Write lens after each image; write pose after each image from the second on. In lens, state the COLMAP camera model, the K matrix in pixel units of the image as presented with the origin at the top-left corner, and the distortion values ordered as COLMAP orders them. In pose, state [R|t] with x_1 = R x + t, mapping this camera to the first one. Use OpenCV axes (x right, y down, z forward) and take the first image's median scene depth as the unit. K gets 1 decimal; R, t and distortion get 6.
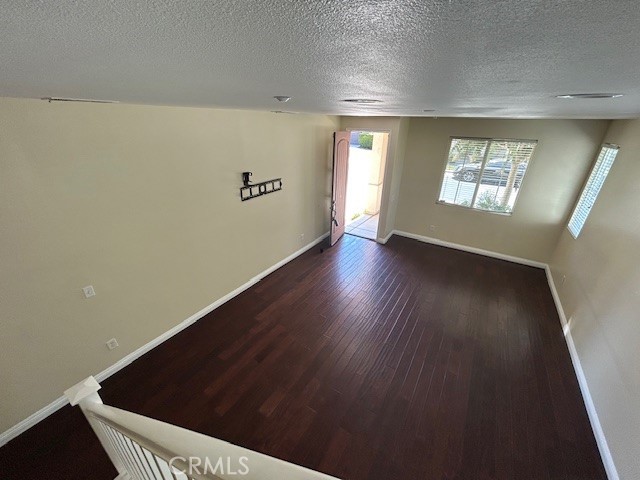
lens RADIAL K [[256.9, 0, 317.7], [0, 256.9, 237.9], [0, 0, 1]] dist [-0.001146, 0.000267]
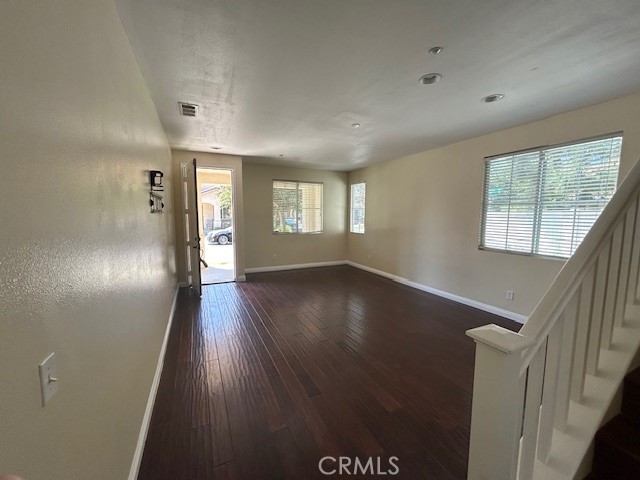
lens RADIAL K [[259.1, 0, 318.3], [0, 259.1, 239.4], [0, 0, 1]] dist [0.000042, 0.000527]
pose [[0.518130, -0.098742, 0.849583, -0.547708], [0.359998, 0.926218, -0.111901, 0.116589], [-0.775850, 0.363828, 0.515448, 0.334126]]
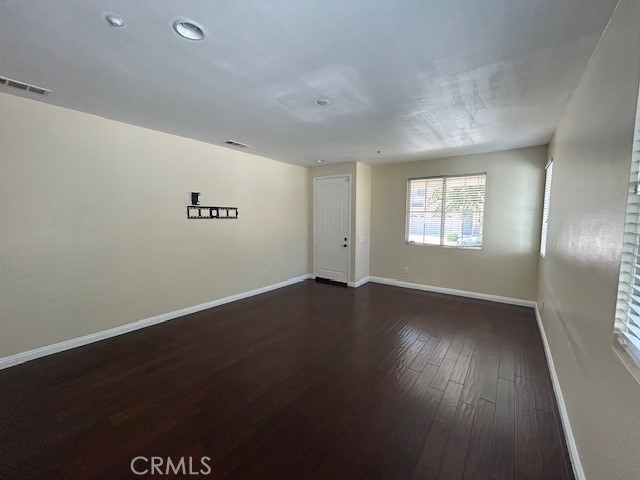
lens RADIAL K [[259.1, 0, 321.3], [0, 259.1, 240.6], [0, 0, 1]] dist [0.000042, 0.000527]
pose [[0.997888, -0.006493, -0.064628, 0.268053], [-0.015508, 0.942396, -0.334139, 0.243560], [0.063074, 0.334436, 0.940305, 0.074413]]
